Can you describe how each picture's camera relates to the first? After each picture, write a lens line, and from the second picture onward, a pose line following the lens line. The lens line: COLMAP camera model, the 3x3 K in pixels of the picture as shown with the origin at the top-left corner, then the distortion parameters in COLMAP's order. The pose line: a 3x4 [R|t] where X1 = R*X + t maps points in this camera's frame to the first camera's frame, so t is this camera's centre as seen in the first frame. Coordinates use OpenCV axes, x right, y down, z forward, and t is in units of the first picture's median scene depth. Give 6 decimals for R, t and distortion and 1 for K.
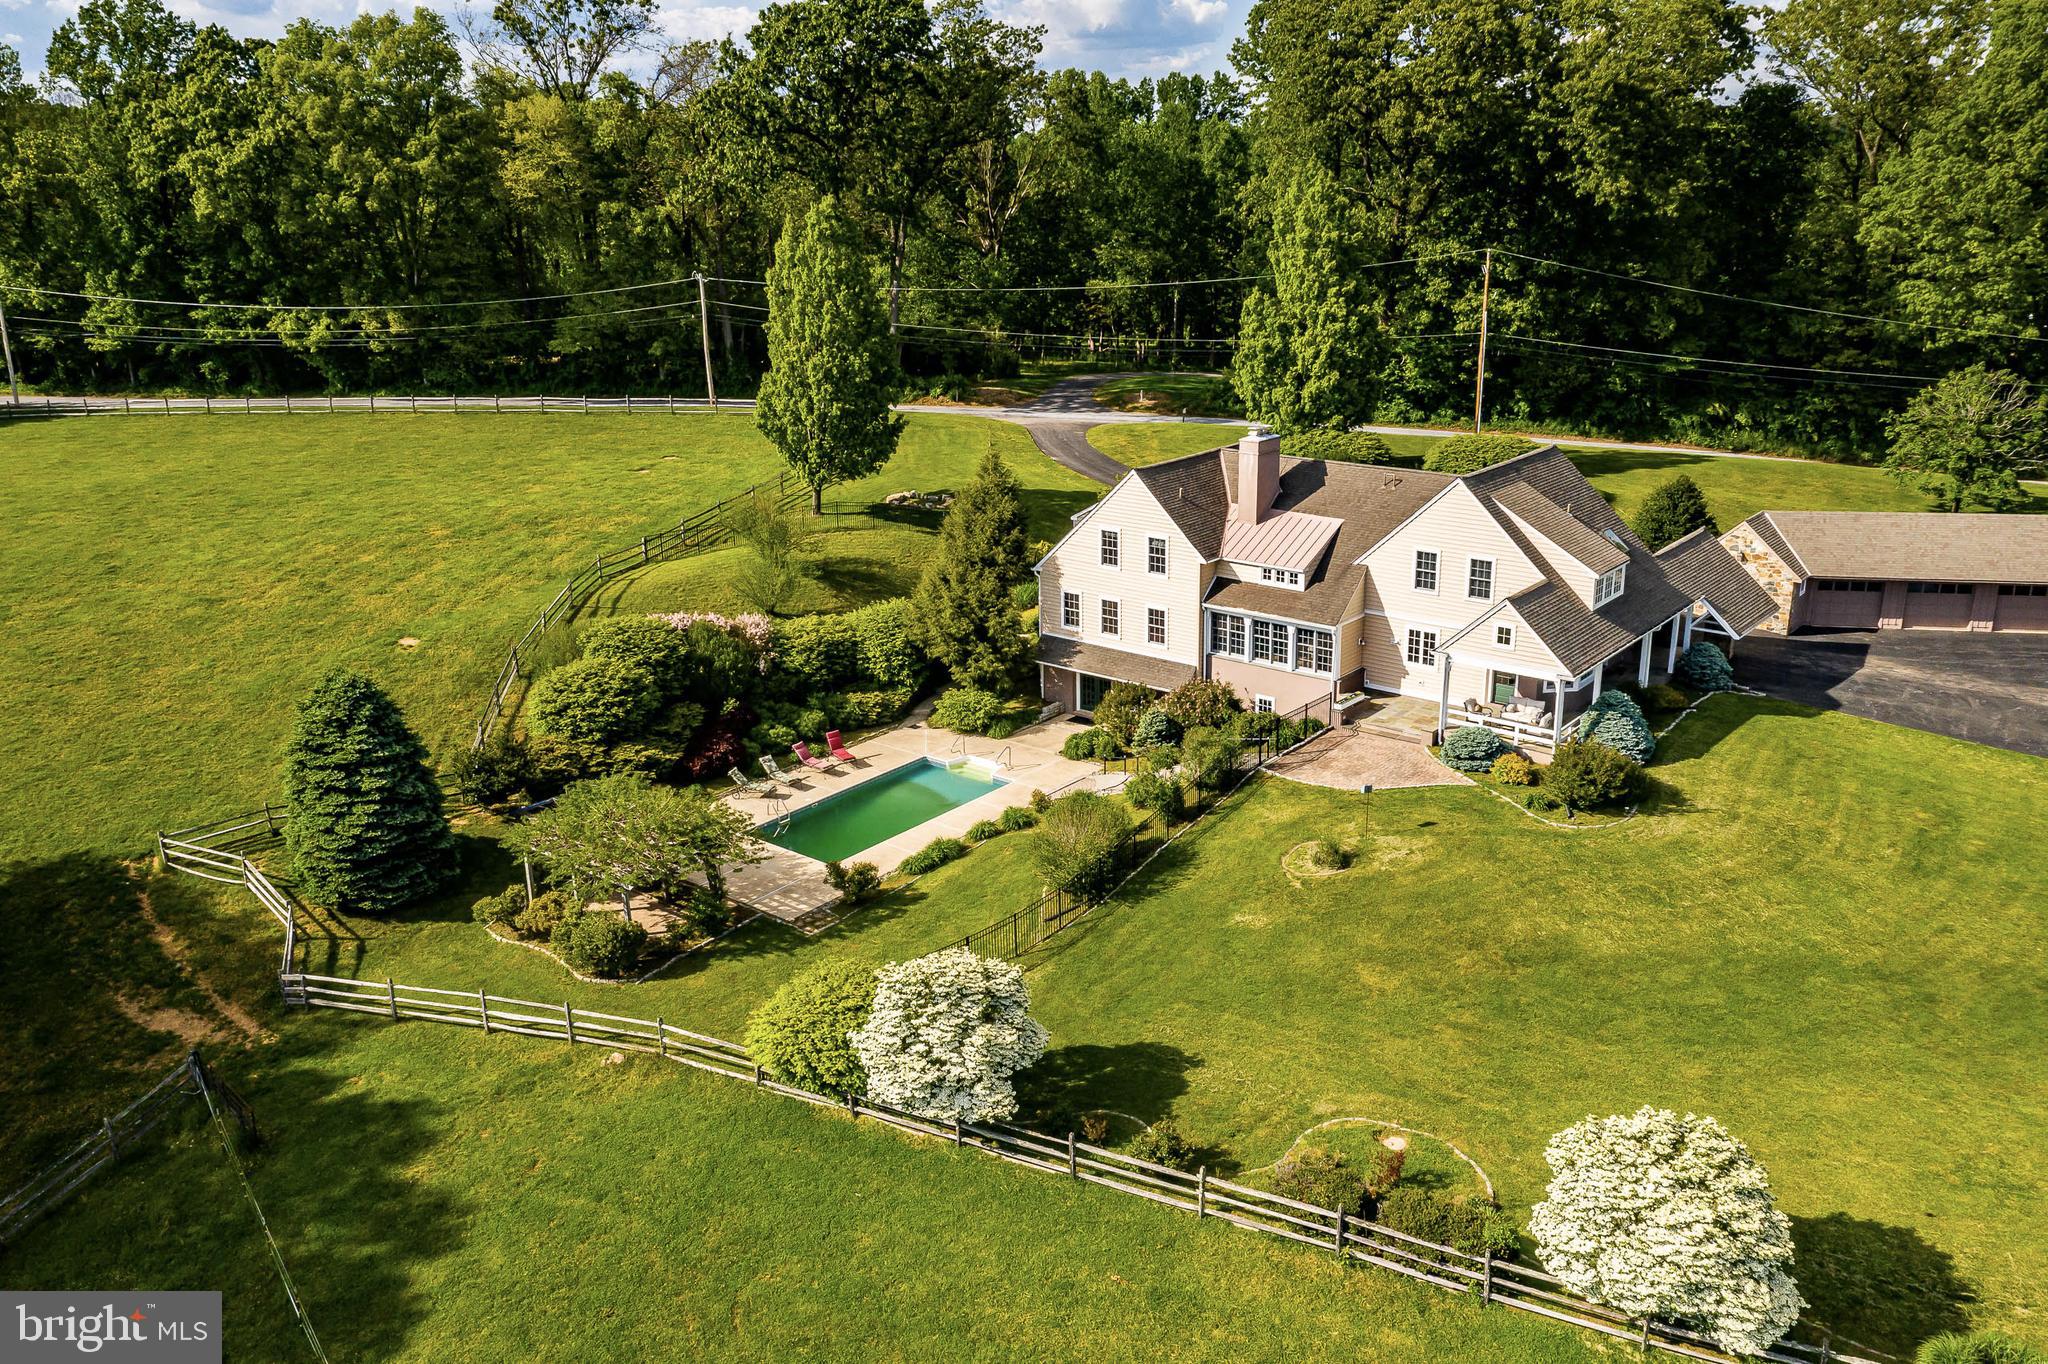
lens RADIAL K [[1619.1, 0, 1043.7], [0, 1619.1, 671.8], [0, 0, 1]] dist [0.010199, 0.011987]
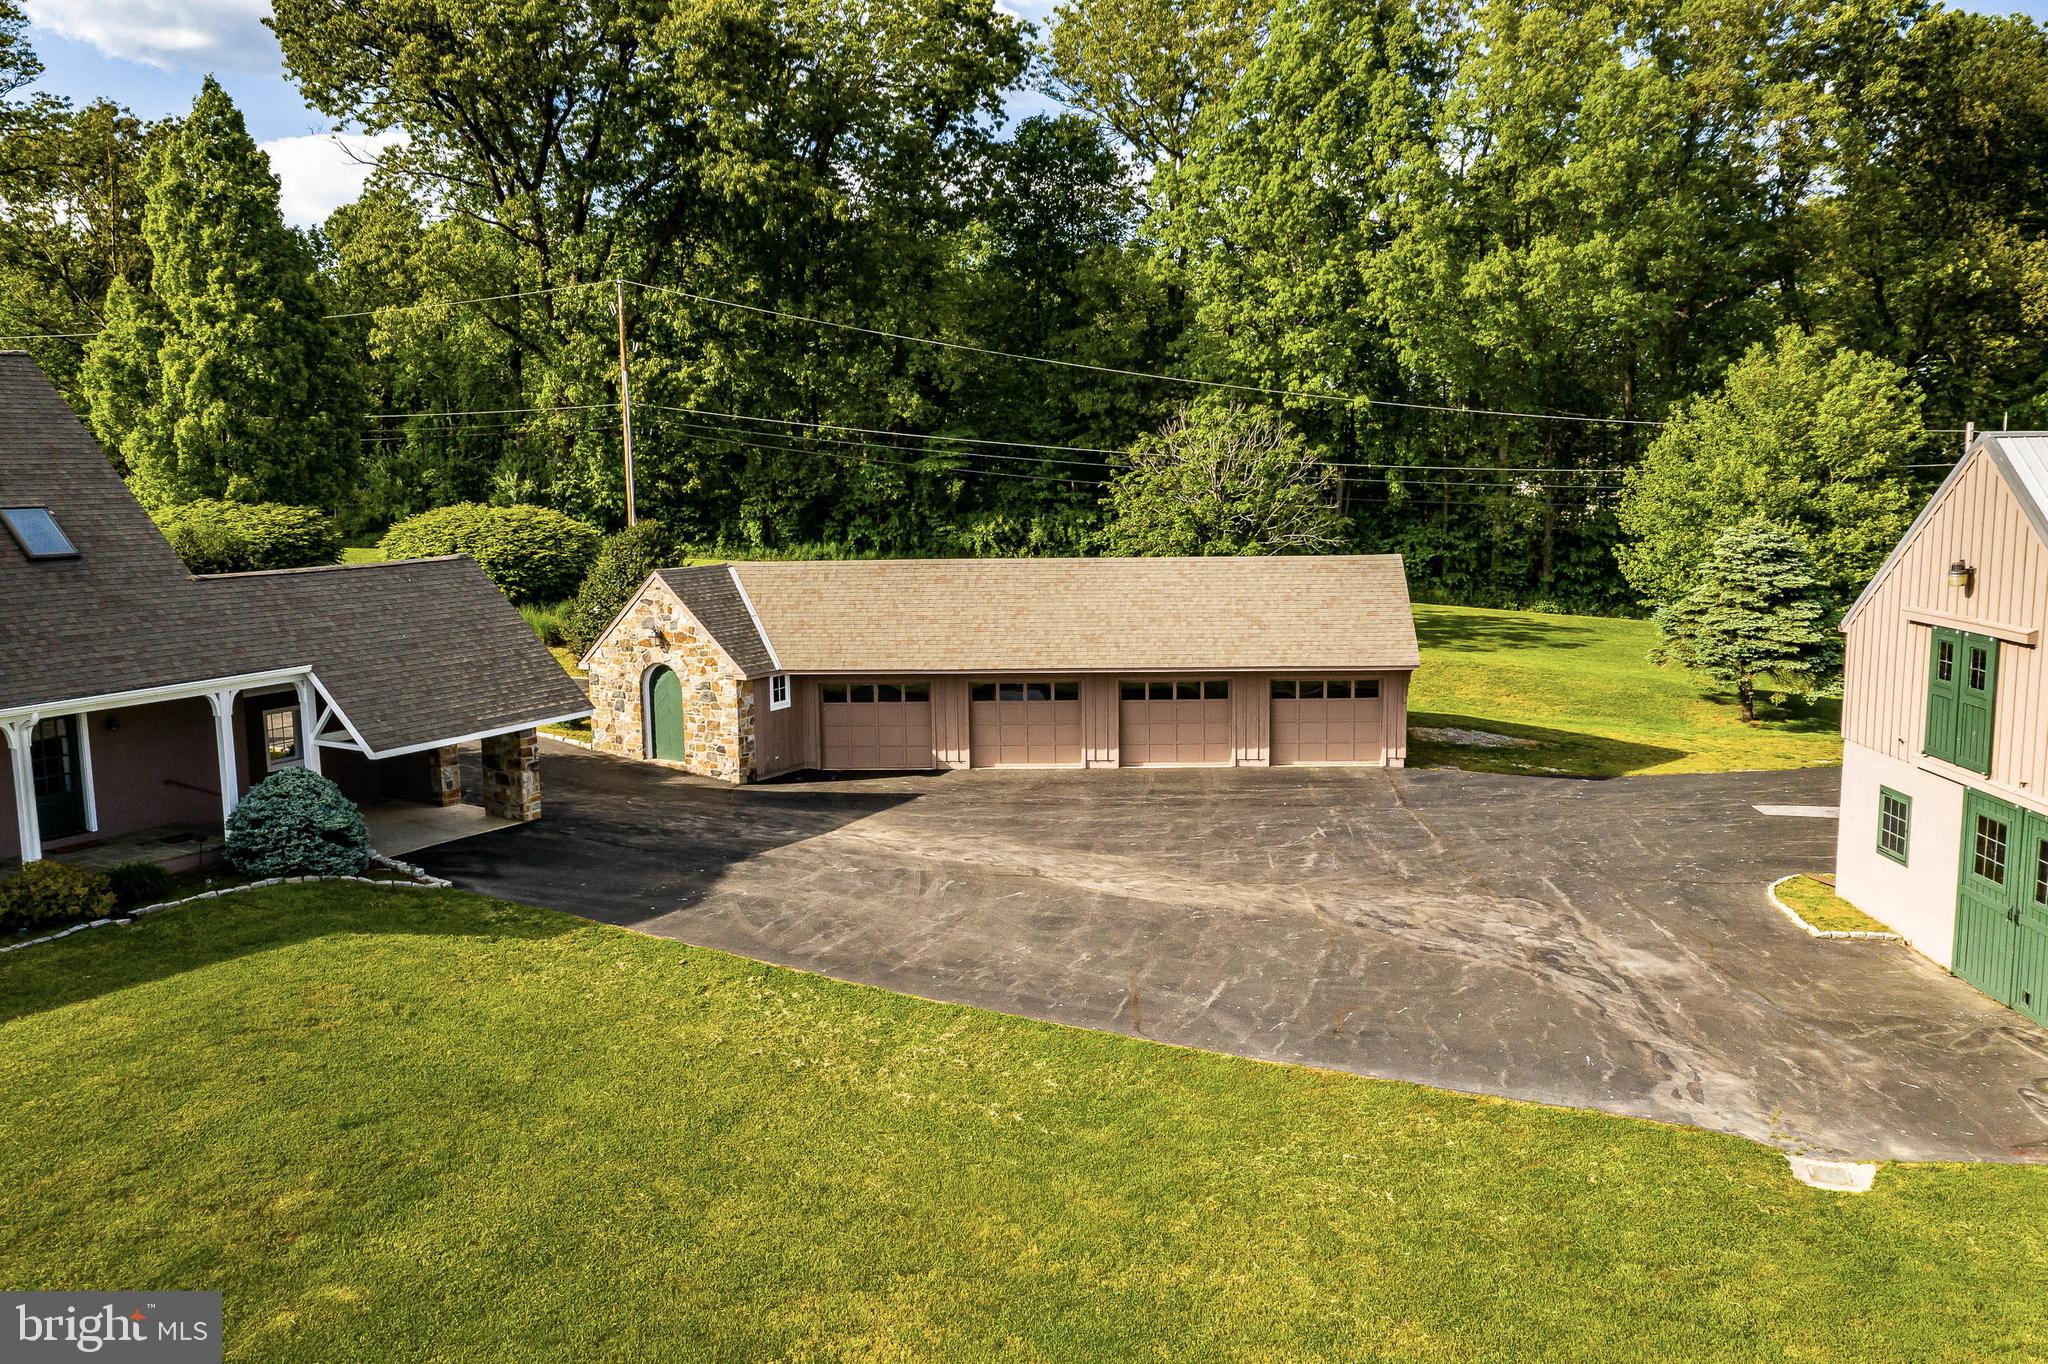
lens RADIAL K [[1598.8, 0, 1049.0], [0, 1598.8, 687.5], [0, 0, 1]] dist [0.011666, 0.010020]
pose [[0.984566, -0.017940, 0.174093, 0.514047], [0.045209, 0.987042, -0.153962, 0.035082], [-0.169075, 0.159456, 0.972619, 0.519948]]
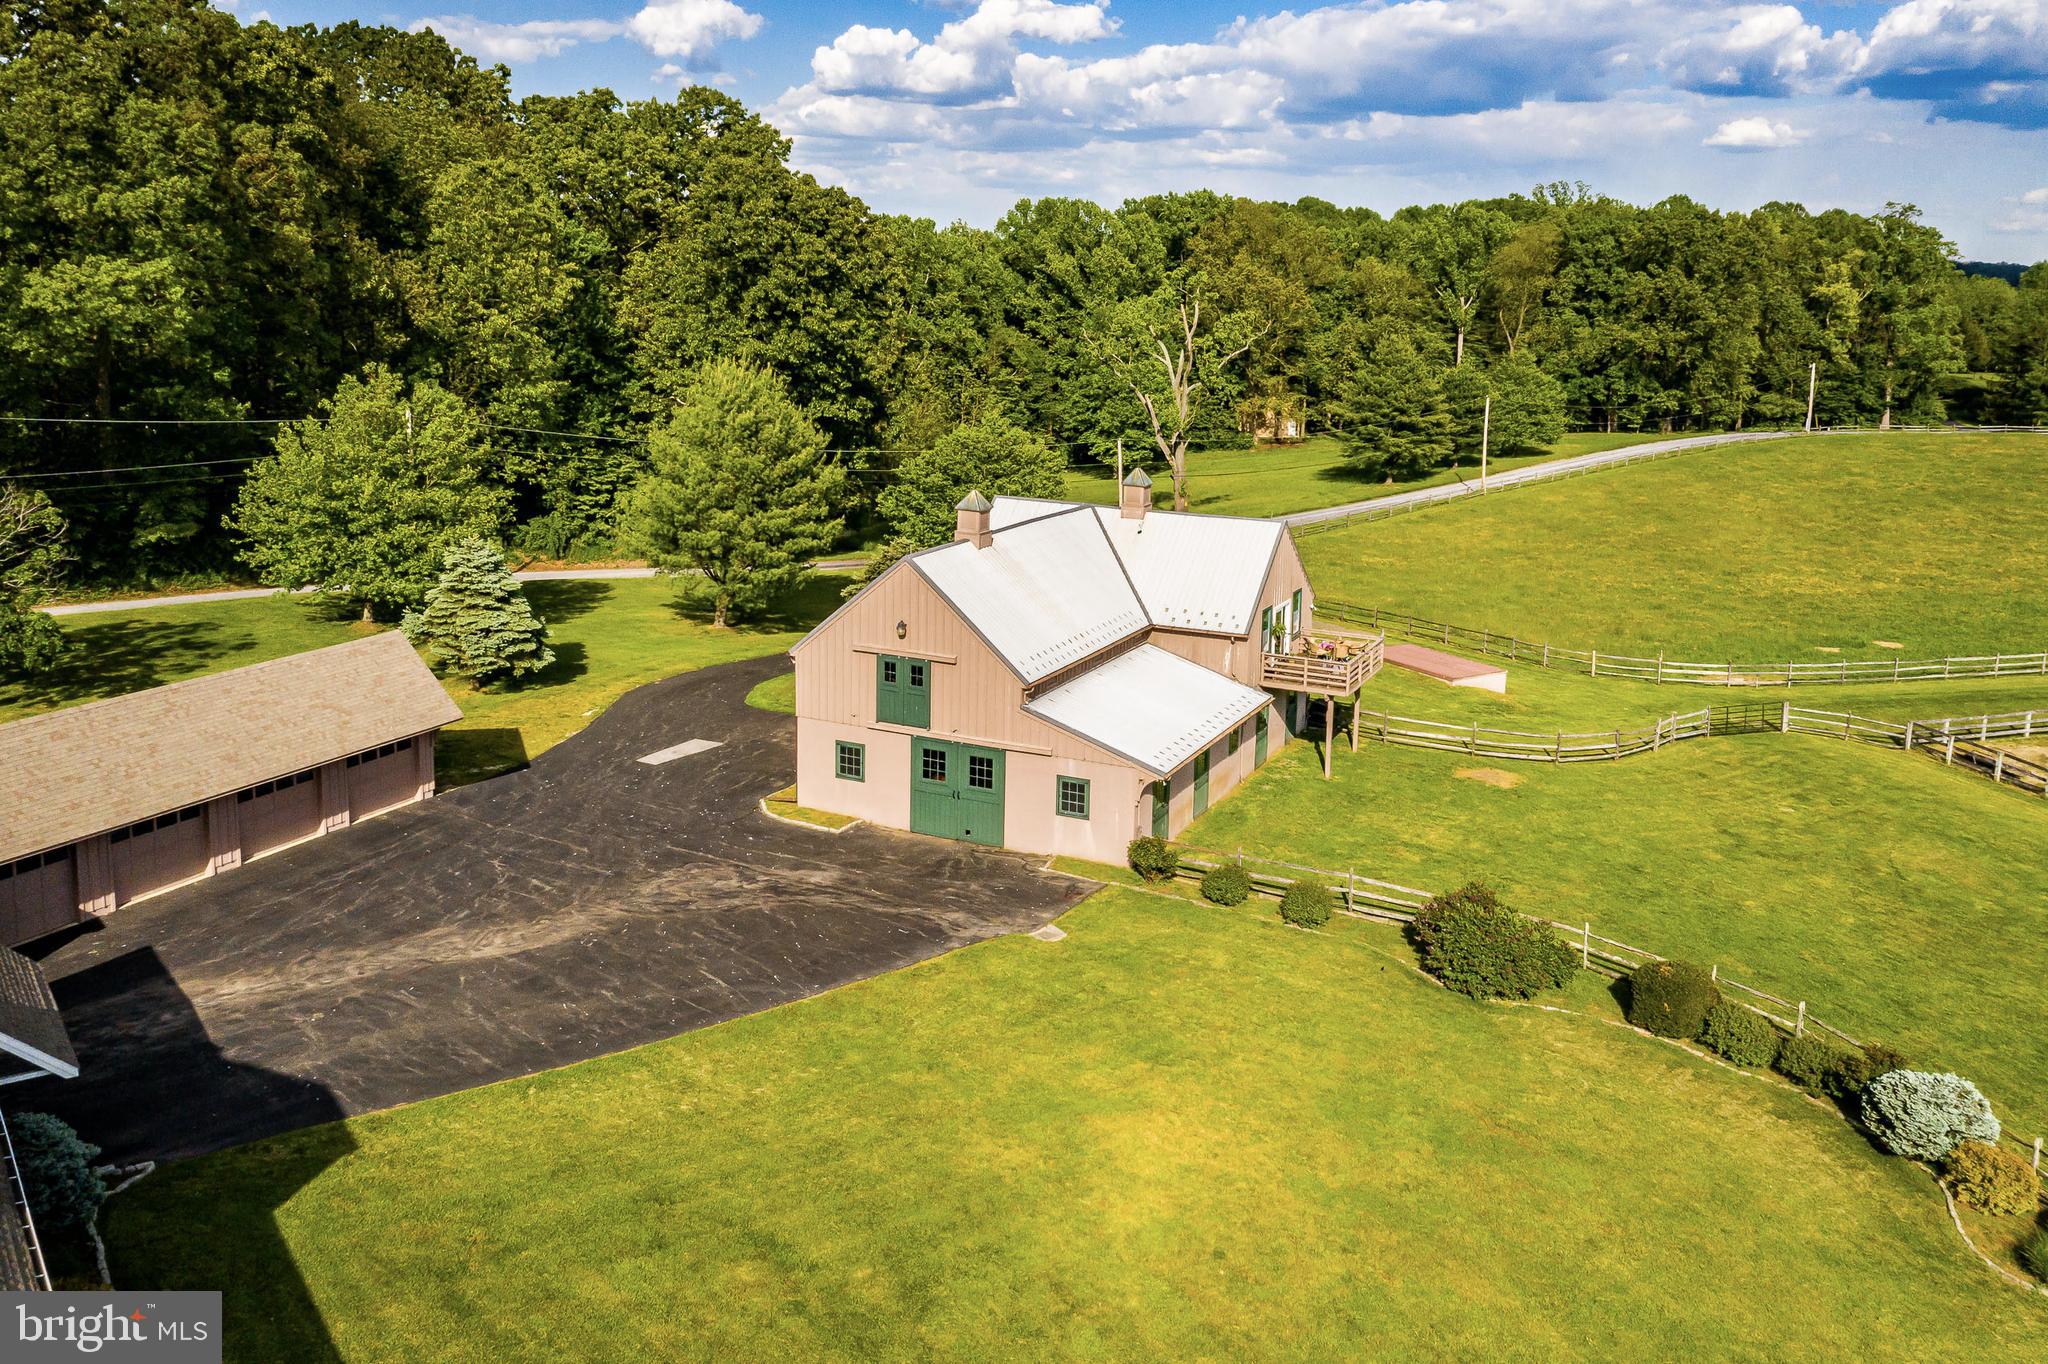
lens RADIAL K [[1684.6, 0, 1025.4], [0, 1684.6, 514.9], [0, 0, 1]] dist [-0.000838, 0.057382]
pose [[0.238756, -0.115633, 0.964170, 0.063966], [0.261912, 0.963758, 0.050726, -0.116491], [-0.935092, 0.240416, 0.260388, 0.584148]]
